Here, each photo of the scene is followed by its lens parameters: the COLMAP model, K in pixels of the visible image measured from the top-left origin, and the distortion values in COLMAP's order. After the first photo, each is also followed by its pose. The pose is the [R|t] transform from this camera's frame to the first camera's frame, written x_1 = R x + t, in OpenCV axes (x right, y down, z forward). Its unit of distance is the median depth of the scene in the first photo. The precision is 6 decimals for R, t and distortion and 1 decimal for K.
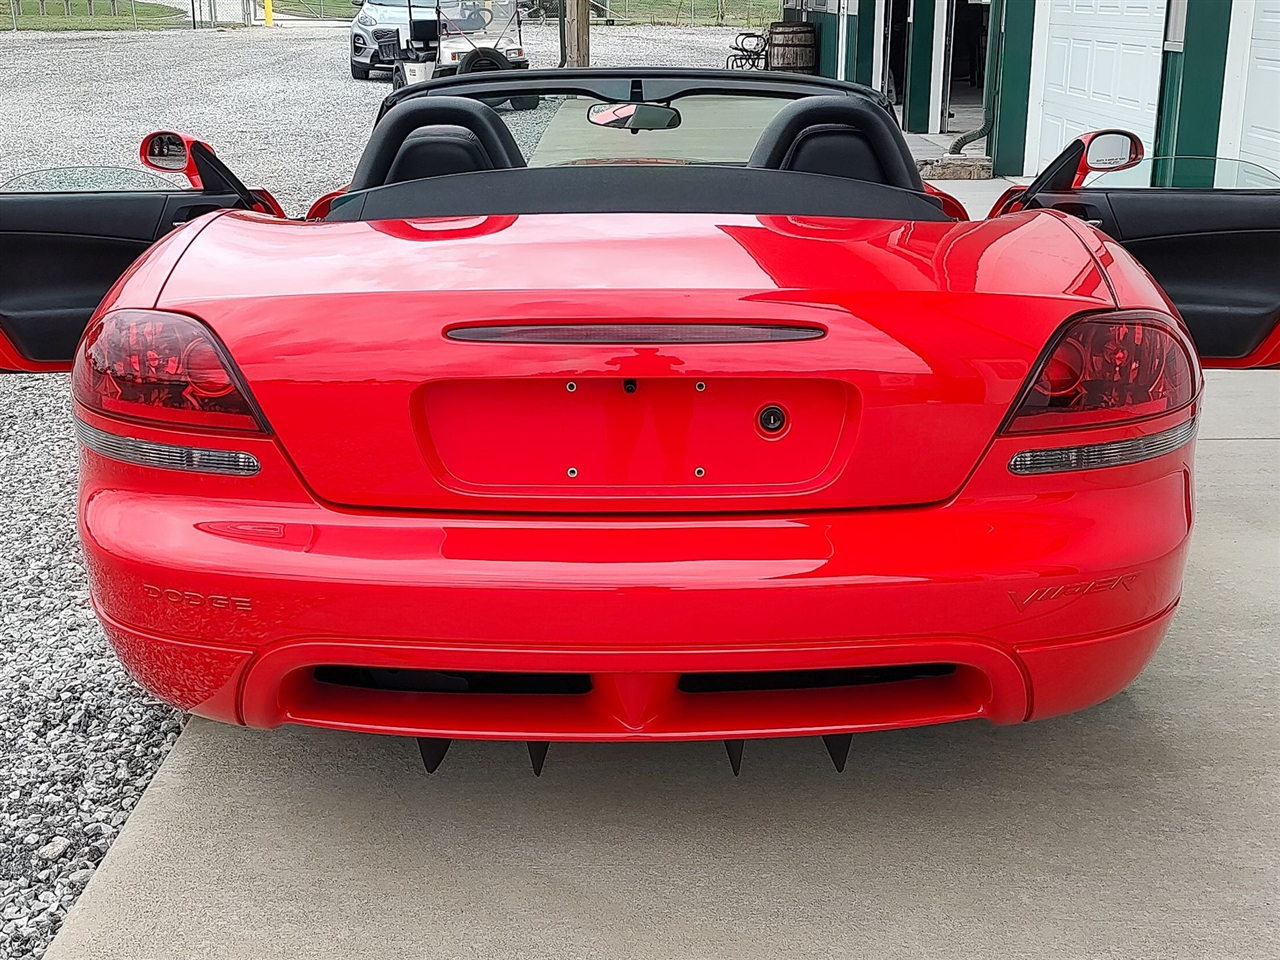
lens RADIAL K [[1672.1, 0, 640.0], [0, 1672.1, 480.0], [0, 0, 1]] dist [0.018126, -0.008154]
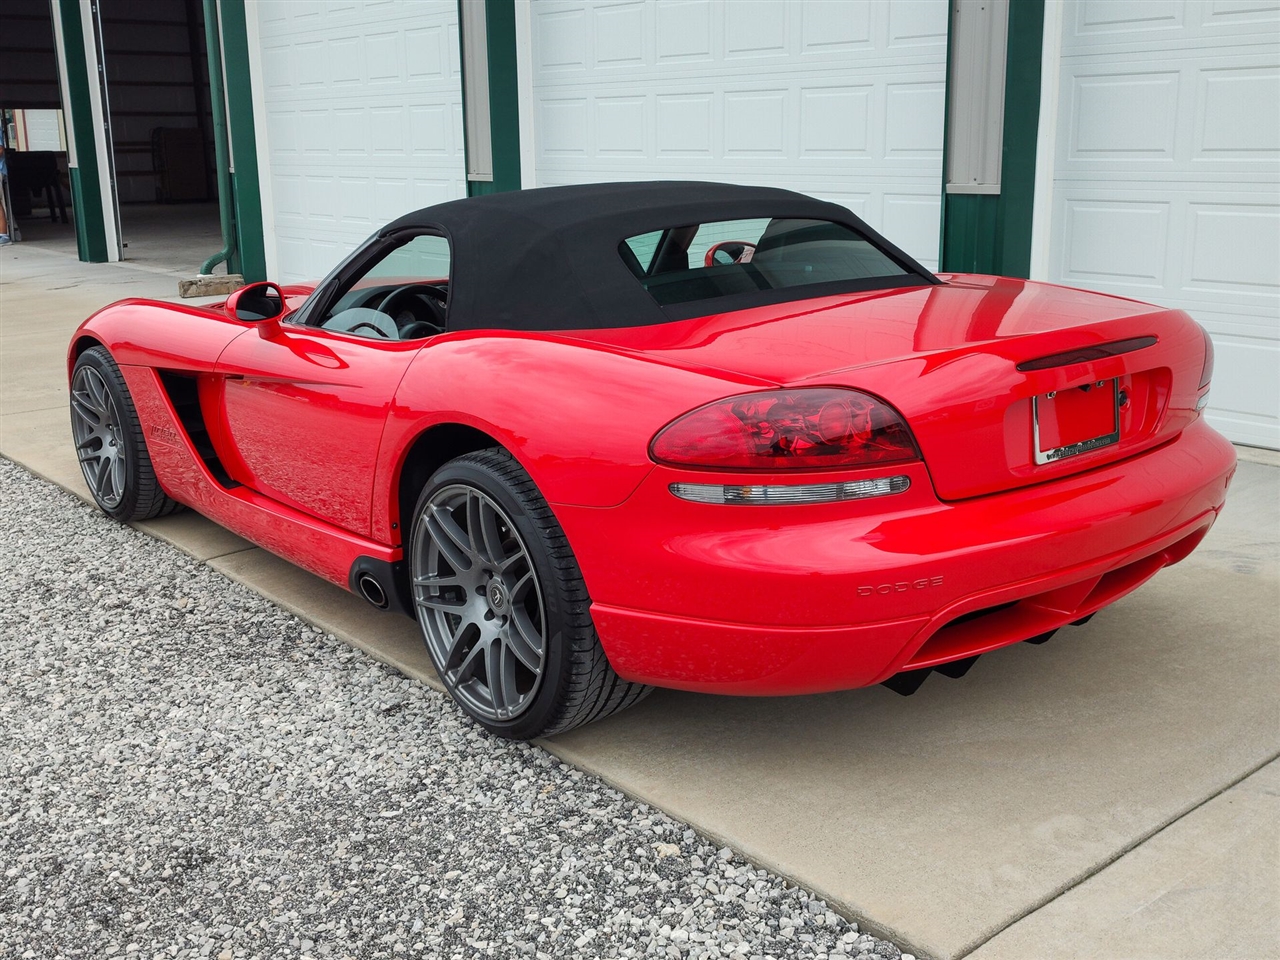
lens RADIAL K [[1383.4, 0, 640.0], [0, 1383.4, 480.0], [0, 0, 1]] dist [0.017298, 0.013263]
pose [[0.769495, -0.172960, 0.614786, -0.889298], [0.198096, 0.979791, 0.027702, -0.070241], [-0.607154, 0.100470, 0.788207, 0.186605]]
